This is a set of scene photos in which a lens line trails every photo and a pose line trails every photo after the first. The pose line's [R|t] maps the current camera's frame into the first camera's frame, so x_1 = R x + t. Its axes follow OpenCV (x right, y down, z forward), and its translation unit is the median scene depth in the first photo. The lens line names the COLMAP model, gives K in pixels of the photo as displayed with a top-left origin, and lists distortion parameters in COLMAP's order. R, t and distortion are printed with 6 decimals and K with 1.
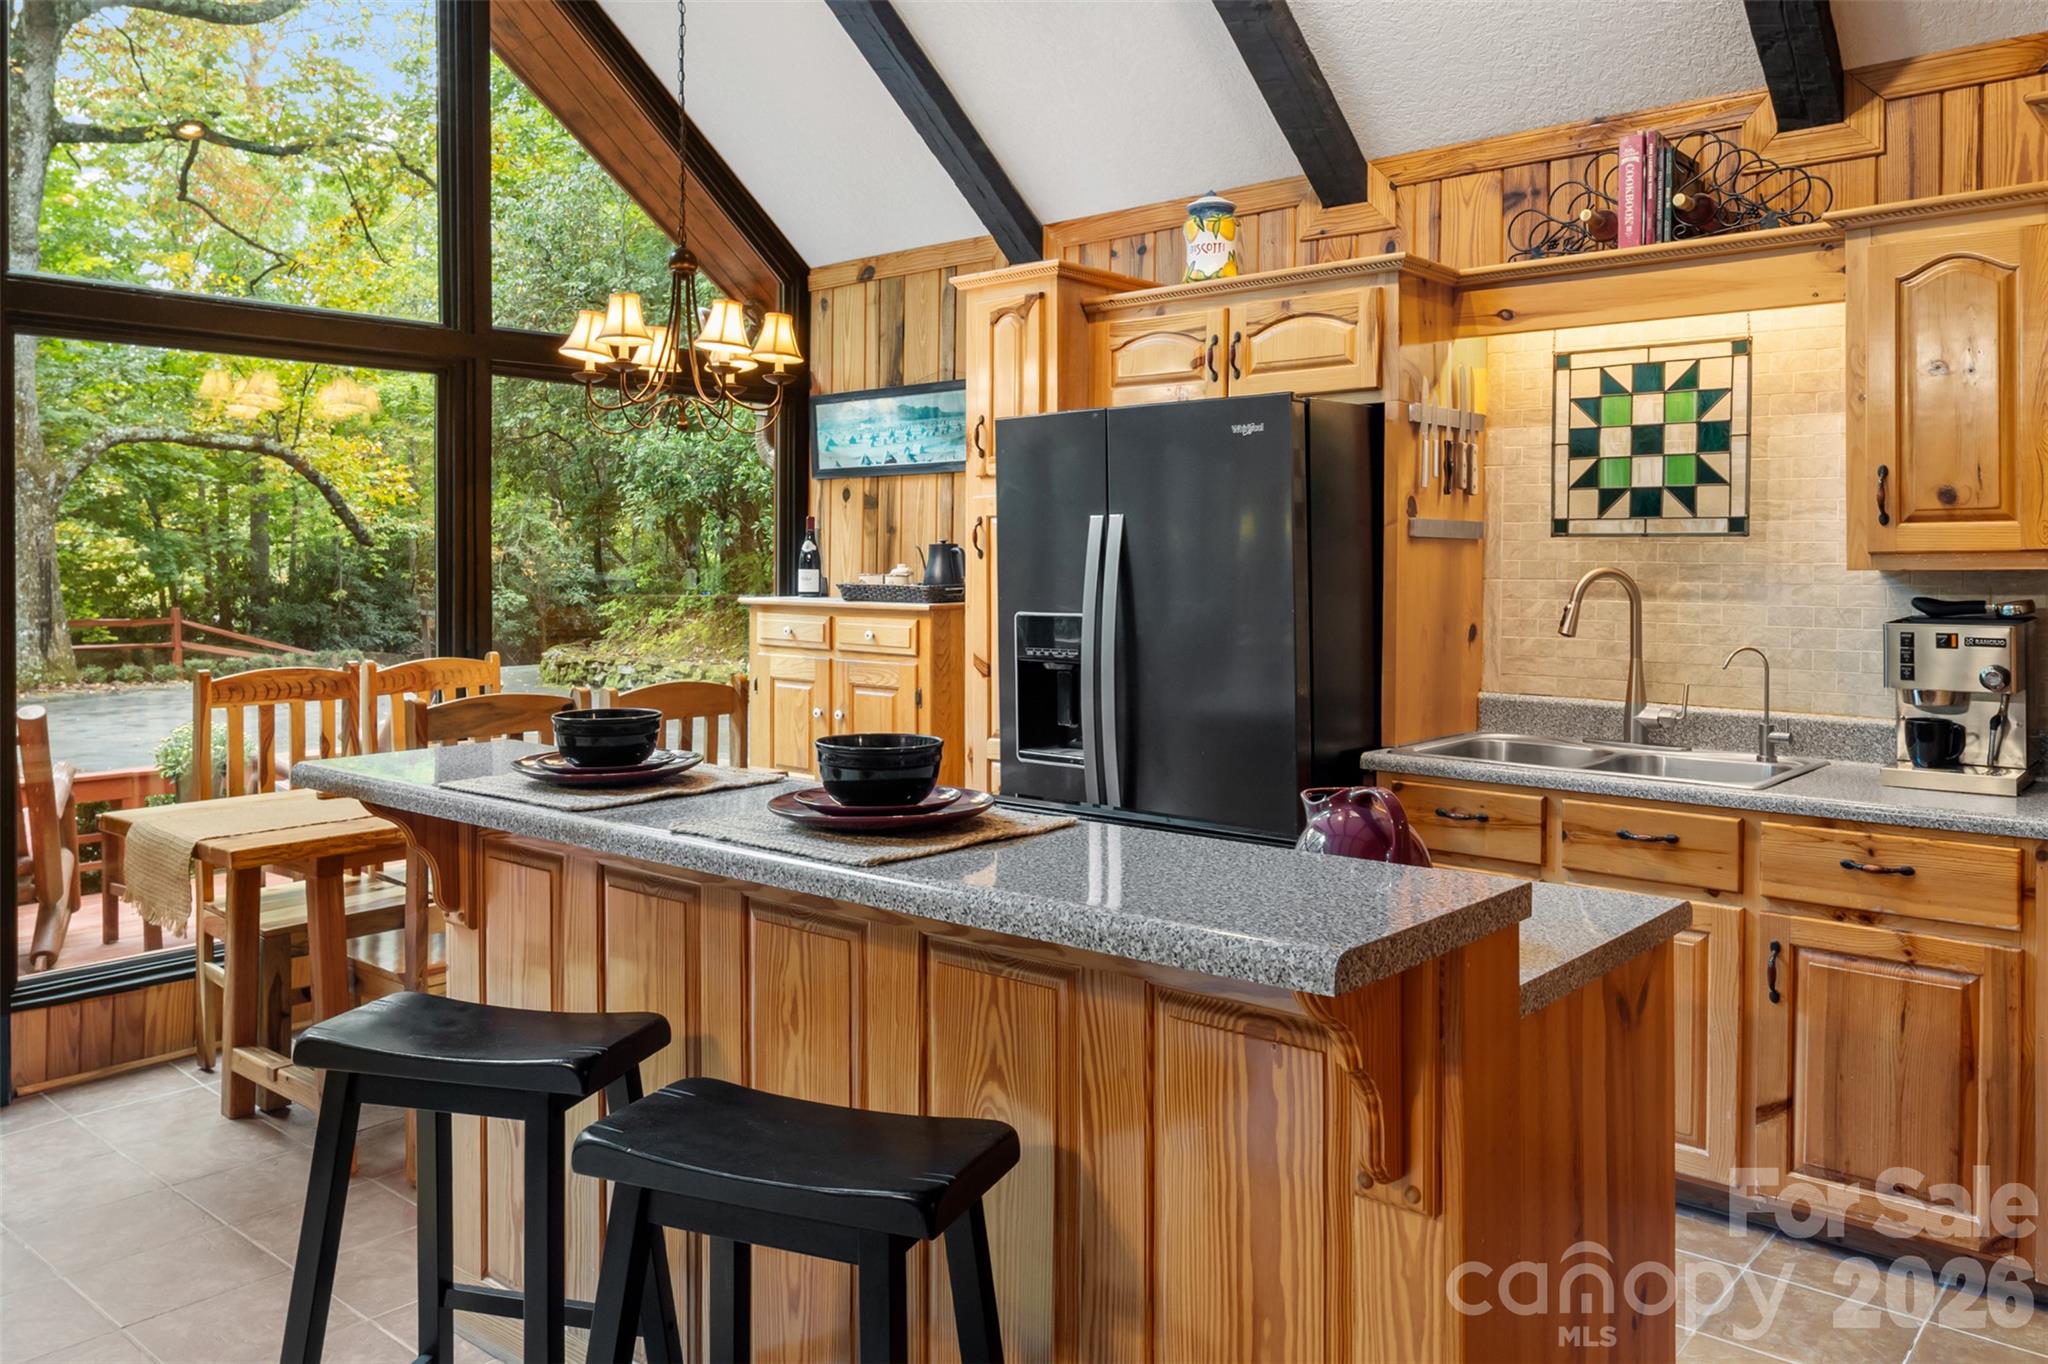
lens RADIAL K [[1514.4, 0, 1016.5], [0, 1514.4, 577.4], [0, 0, 1]] dist [0.002124, 0.001895]
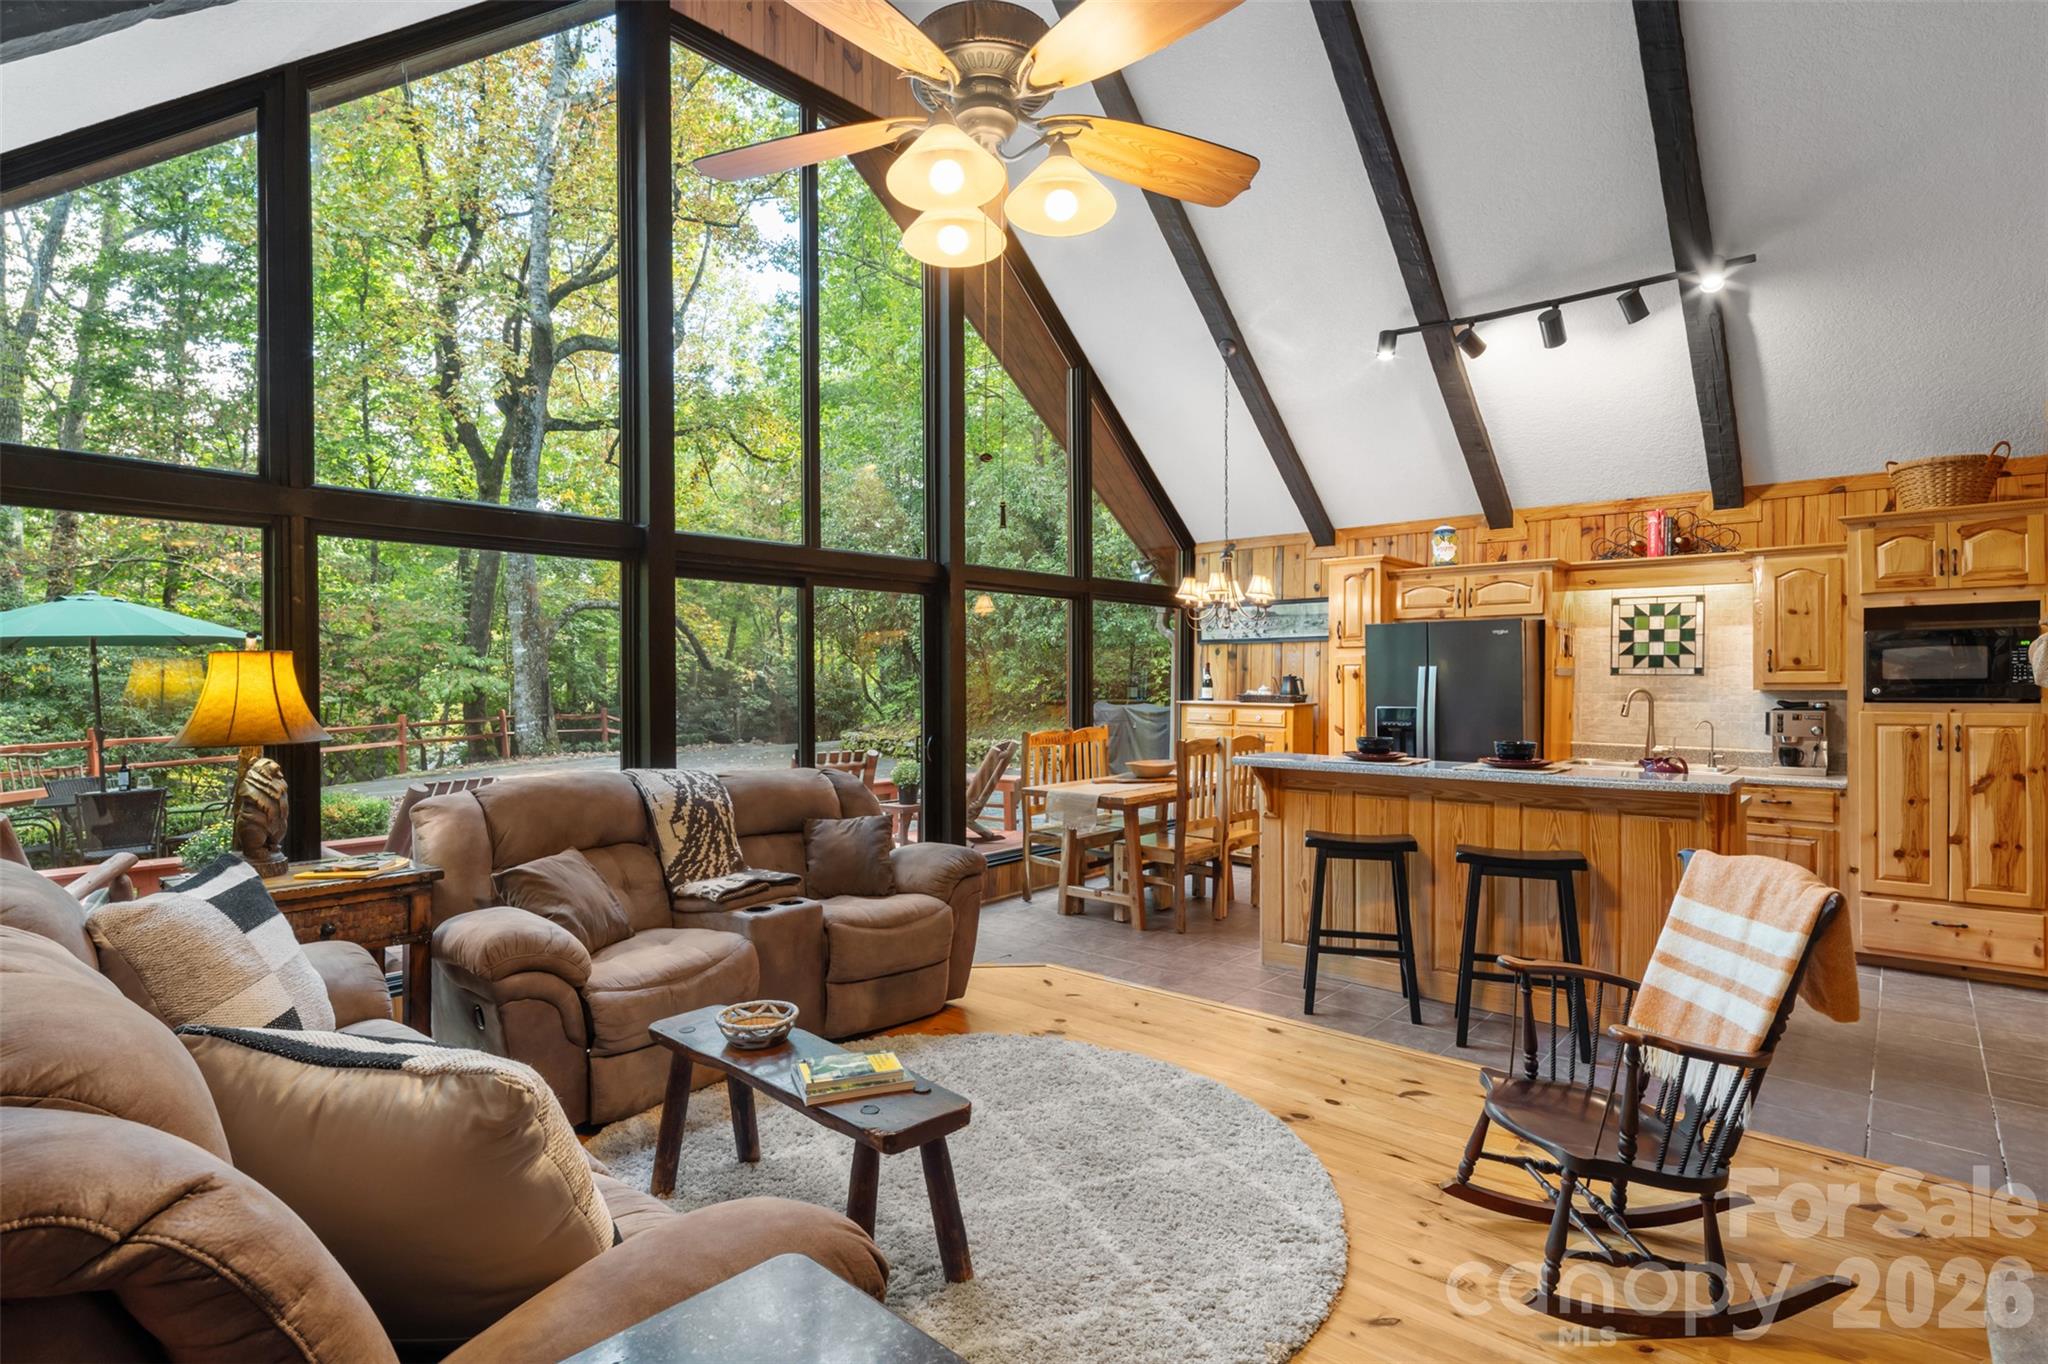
lens RADIAL K [[997.3, 0, 1017.8], [0, 997.3, 686.6], [0, 0, 1]] dist [0.006460, -0.006063]
pose [[0.999956, 0.001539, -0.009261, -0.560592], [-0.001566, 0.999995, -0.002865, -0.002806], [0.009256, 0.002879, 0.999953, -0.574718]]
